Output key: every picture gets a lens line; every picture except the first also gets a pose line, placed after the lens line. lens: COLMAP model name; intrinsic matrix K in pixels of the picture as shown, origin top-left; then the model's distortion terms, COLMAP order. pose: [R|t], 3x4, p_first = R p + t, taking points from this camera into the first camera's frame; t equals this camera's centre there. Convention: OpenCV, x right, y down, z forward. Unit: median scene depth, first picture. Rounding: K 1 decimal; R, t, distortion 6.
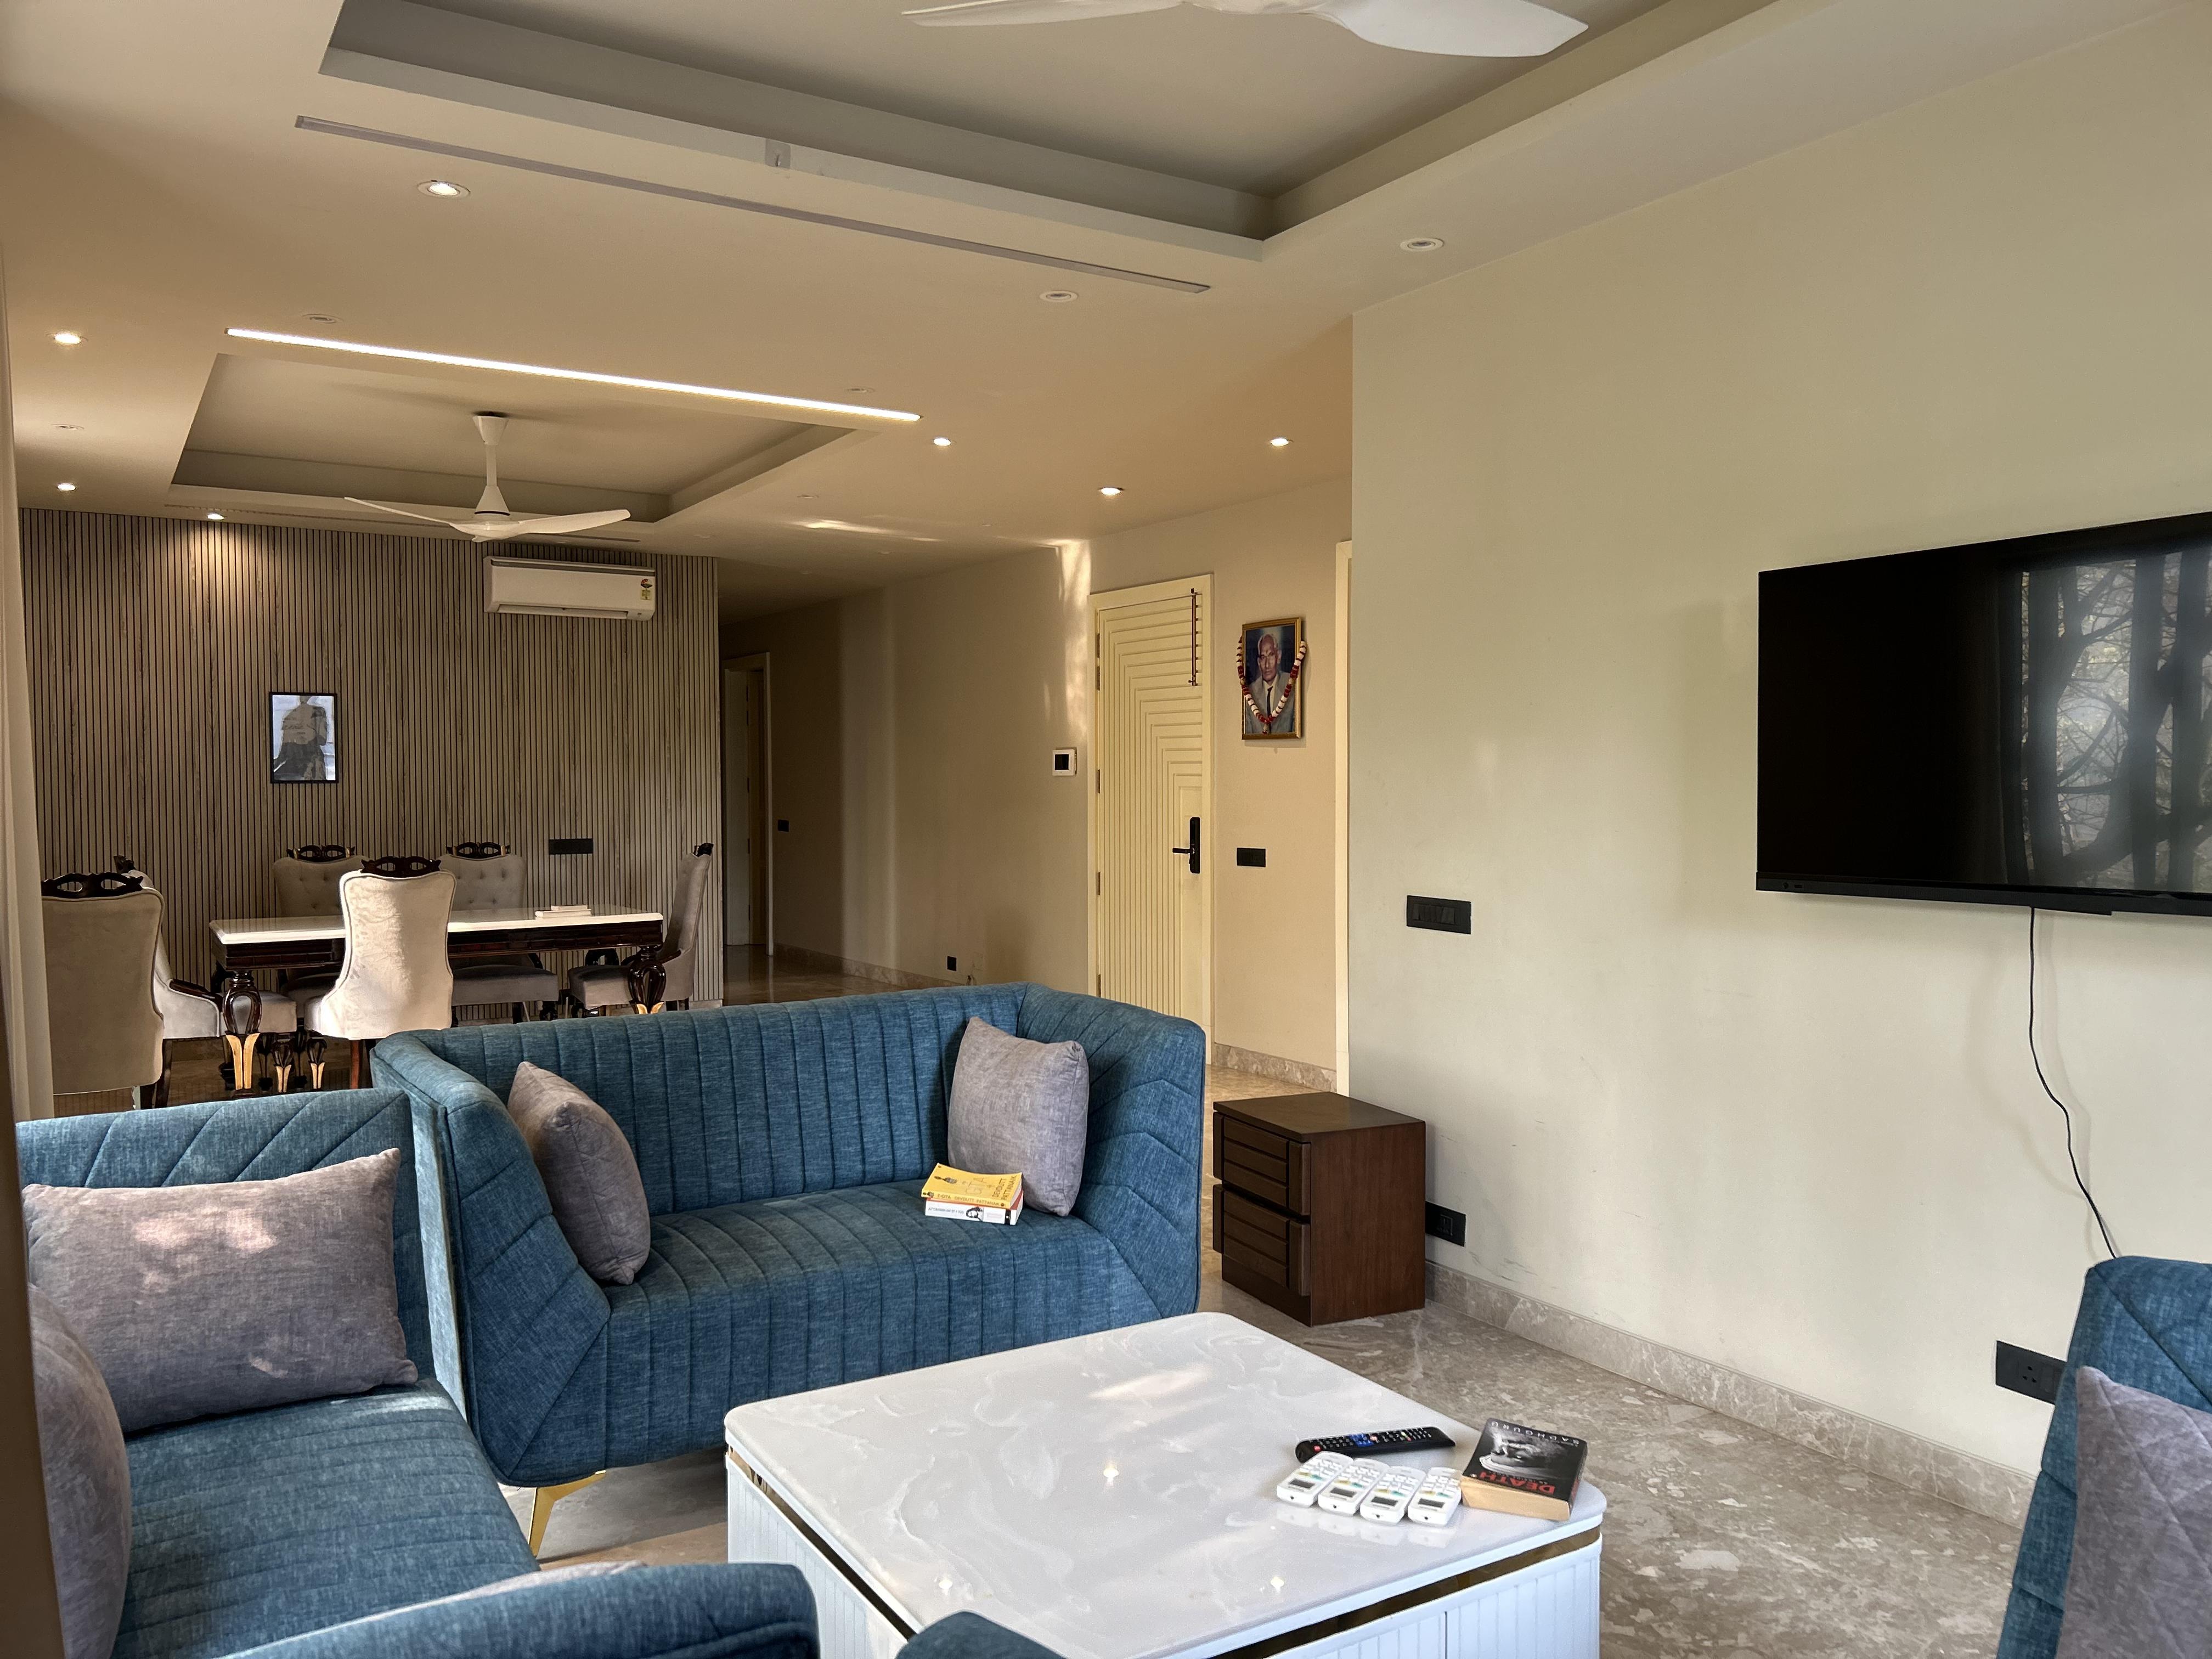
lens RADIAL K [[1655.7, 0, 1104.5], [0, 1655.7, 830.4], [0, 0, 1]] dist [0.052058, 0.000037]
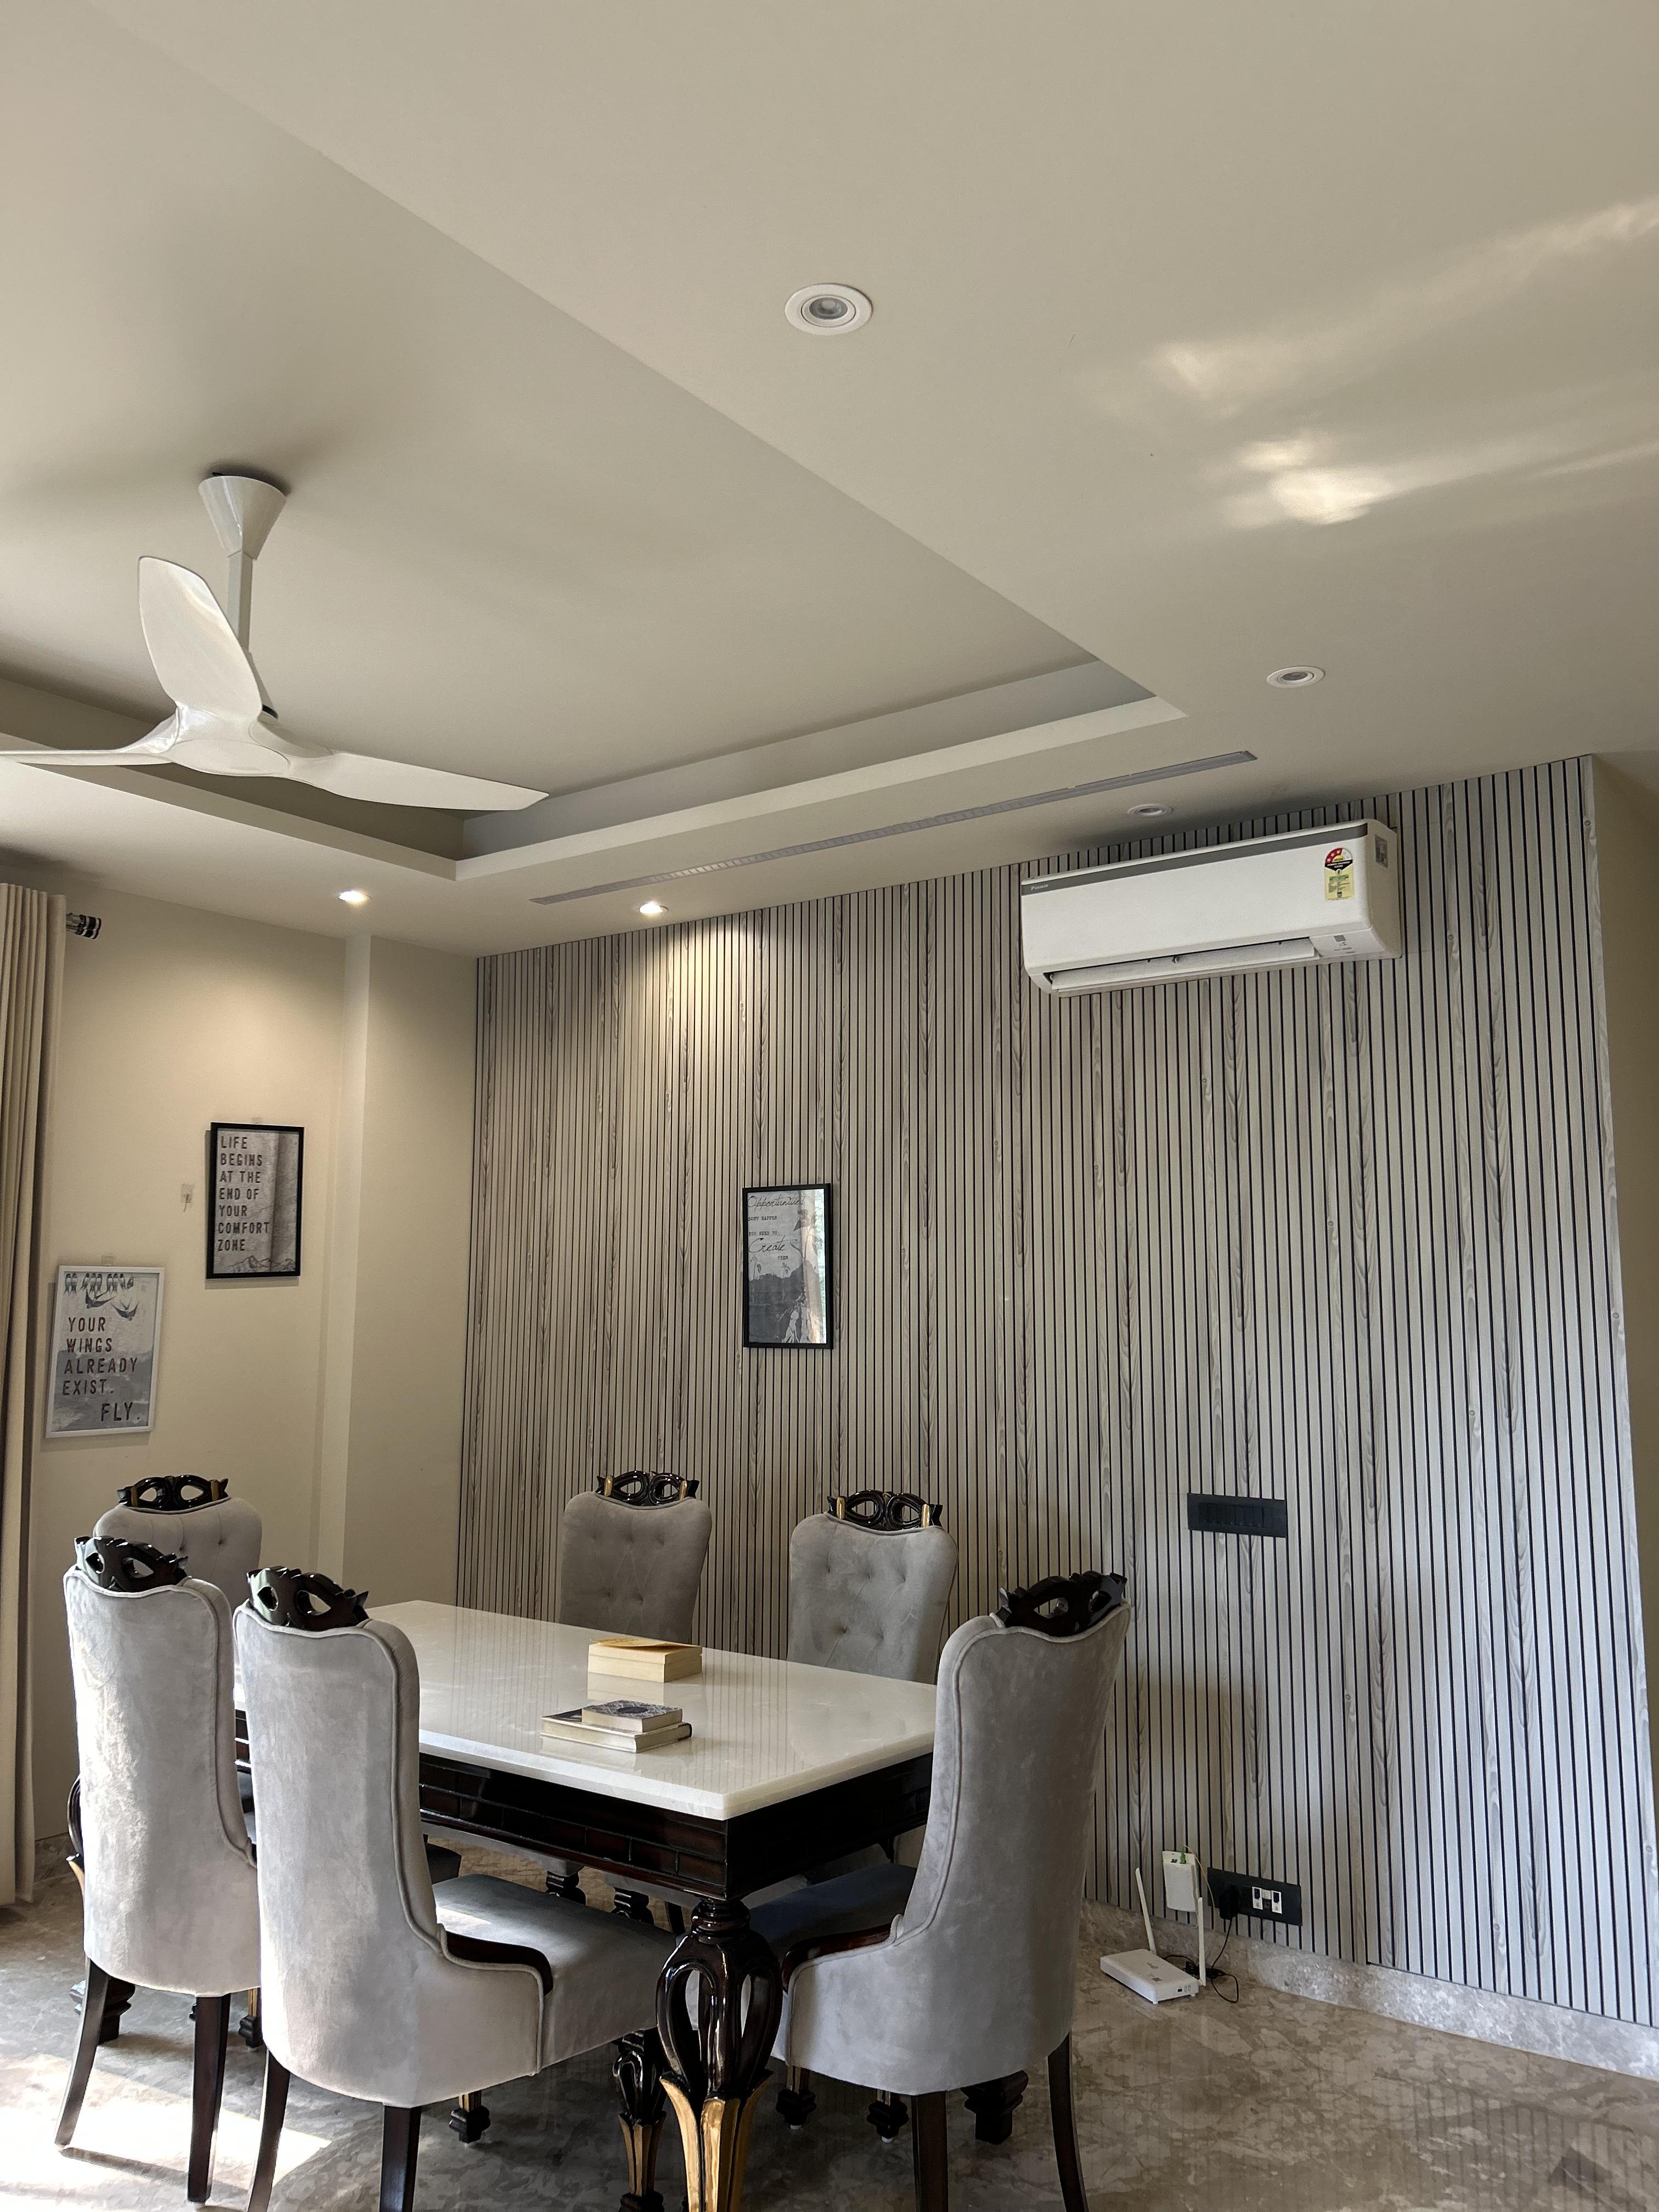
lens RADIAL K [[1655.7, 0, 825.9], [0, 1655.7, 1099.9], [0, 0, 1]] dist [0.052058, 0.000037]
pose [[0.362703, -0.110652, -0.925312, 0.043611], [-0.031918, 0.990868, -0.131002, -0.036987], [0.931358, 0.077049, 0.355860, 0.780898]]
